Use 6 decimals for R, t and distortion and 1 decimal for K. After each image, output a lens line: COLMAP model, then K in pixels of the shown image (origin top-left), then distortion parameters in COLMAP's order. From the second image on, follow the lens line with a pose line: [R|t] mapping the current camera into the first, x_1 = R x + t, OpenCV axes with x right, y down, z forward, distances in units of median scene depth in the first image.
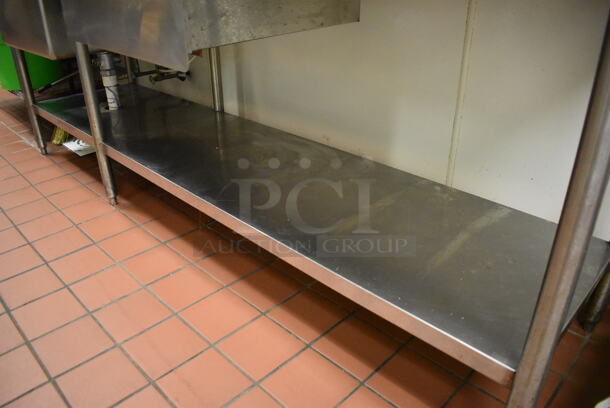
lens RADIAL K [[470.0, 0, 305.0], [0, 470.0, 204.0], [0, 0, 1]] dist [-0.082799, 0.002450]
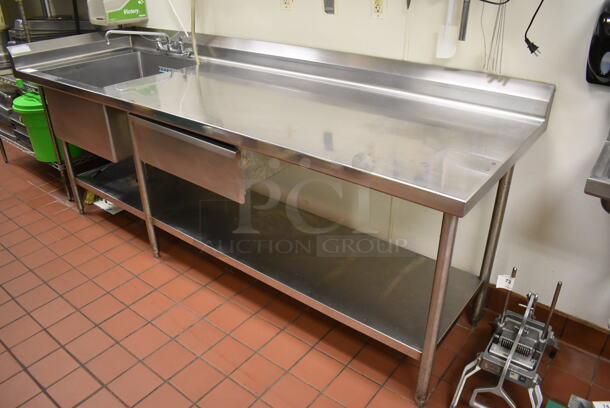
lens RADIAL K [[470.0, 0, 305.0], [0, 470.0, 204.0], [0, 0, 1]] dist [-0.082799, 0.002450]
pose [[0.993334, -0.054580, 0.101528, -0.112220], [0.053410, 0.998472, 0.014208, -0.166658], [-0.102148, -0.008690, 0.994731, -0.468500]]
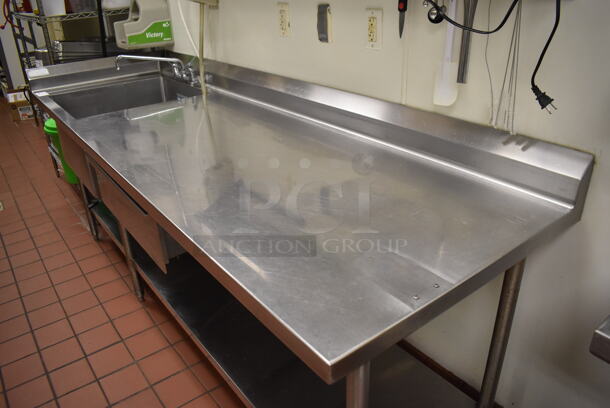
lens RADIAL K [[470.0, 0, 305.0], [0, 470.0, 204.0], [0, 0, 1]] dist [-0.082799, 0.002450]
pose [[0.990760, 0.038344, -0.130093, 0.206664], [-0.041777, 0.998844, -0.023763, -0.274810], [0.129032, 0.028979, 0.991217, -0.238390]]
